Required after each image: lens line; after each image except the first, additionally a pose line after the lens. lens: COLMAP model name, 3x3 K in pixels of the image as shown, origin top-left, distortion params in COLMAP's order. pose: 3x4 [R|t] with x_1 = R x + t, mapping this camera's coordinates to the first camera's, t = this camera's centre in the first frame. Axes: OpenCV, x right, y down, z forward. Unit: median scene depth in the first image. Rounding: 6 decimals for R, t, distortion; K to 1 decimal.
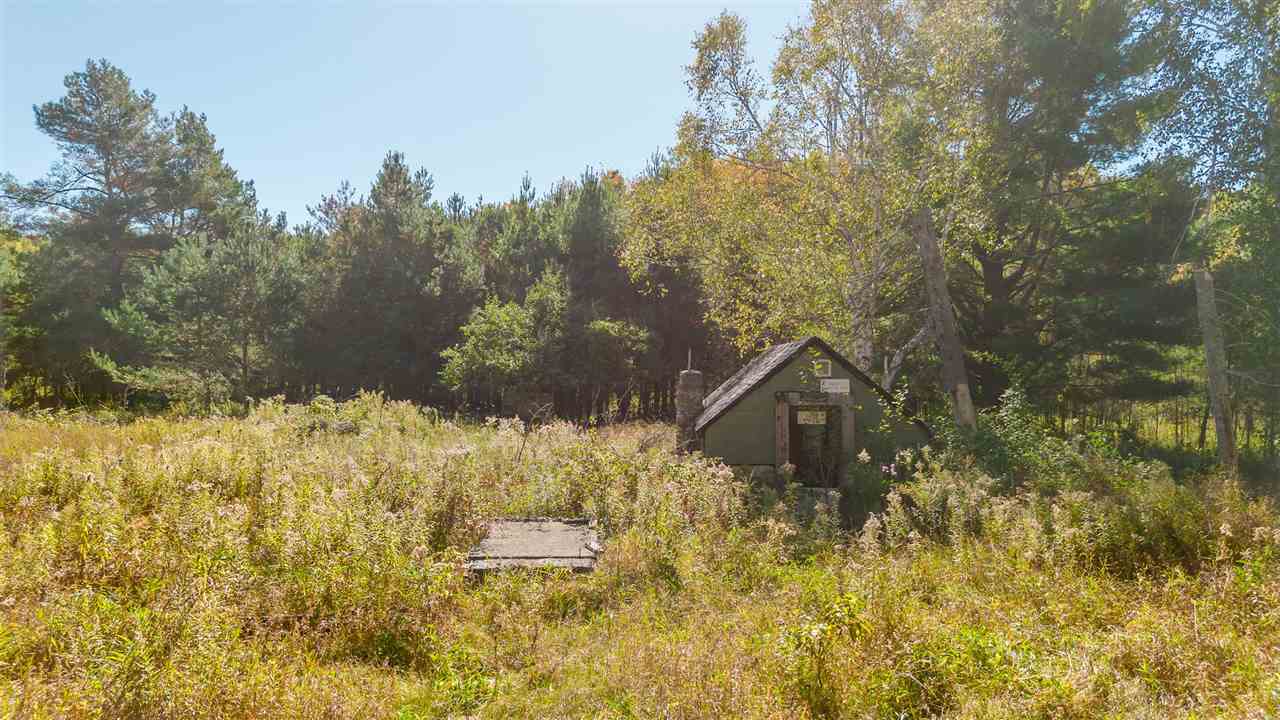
lens RADIAL K [[898.6, 0, 640.0], [0, 898.6, 360.0], [0, 0, 1]] dist [0.088685, -0.092518]
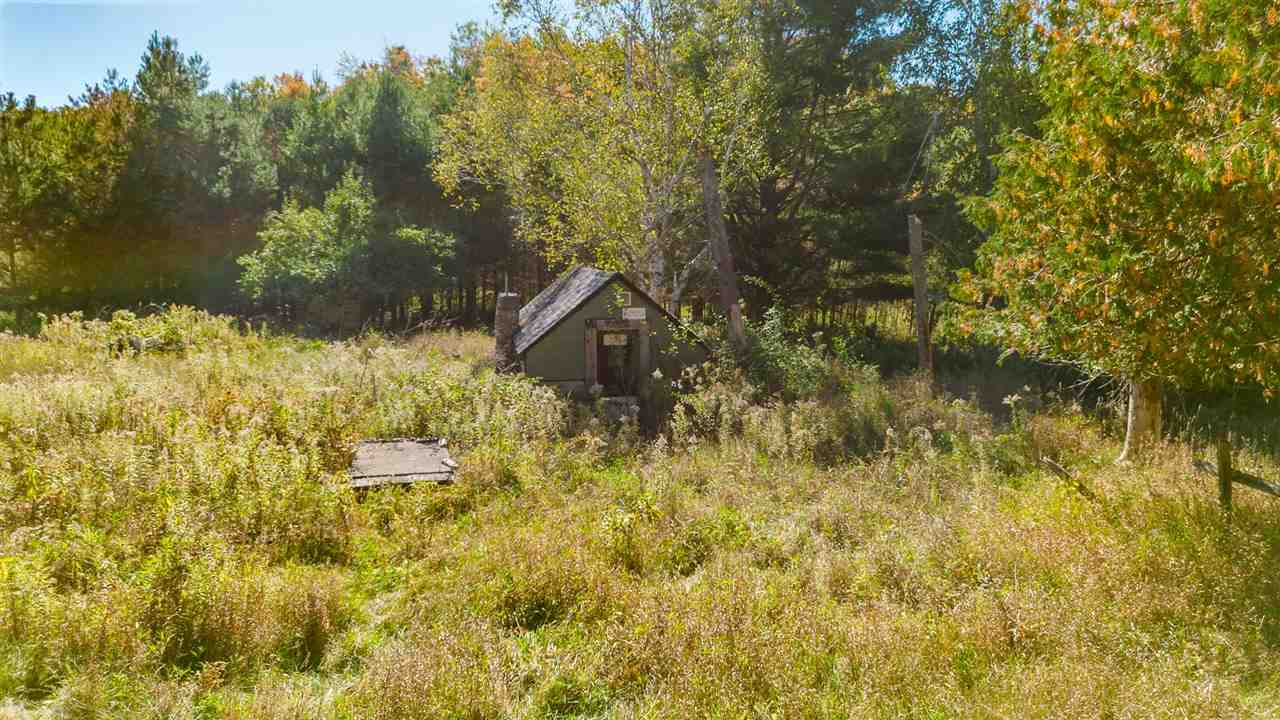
lens RADIAL K [[898.6, 0, 640.0], [0, 898.6, 360.0], [0, 0, 1]] dist [0.088685, -0.092518]
pose [[0.974866, -0.025776, 0.221297, -0.033796], [-0.001943, 0.992264, 0.124133, -0.046416], [-0.222785, -0.121443, 0.967274, -0.131175]]
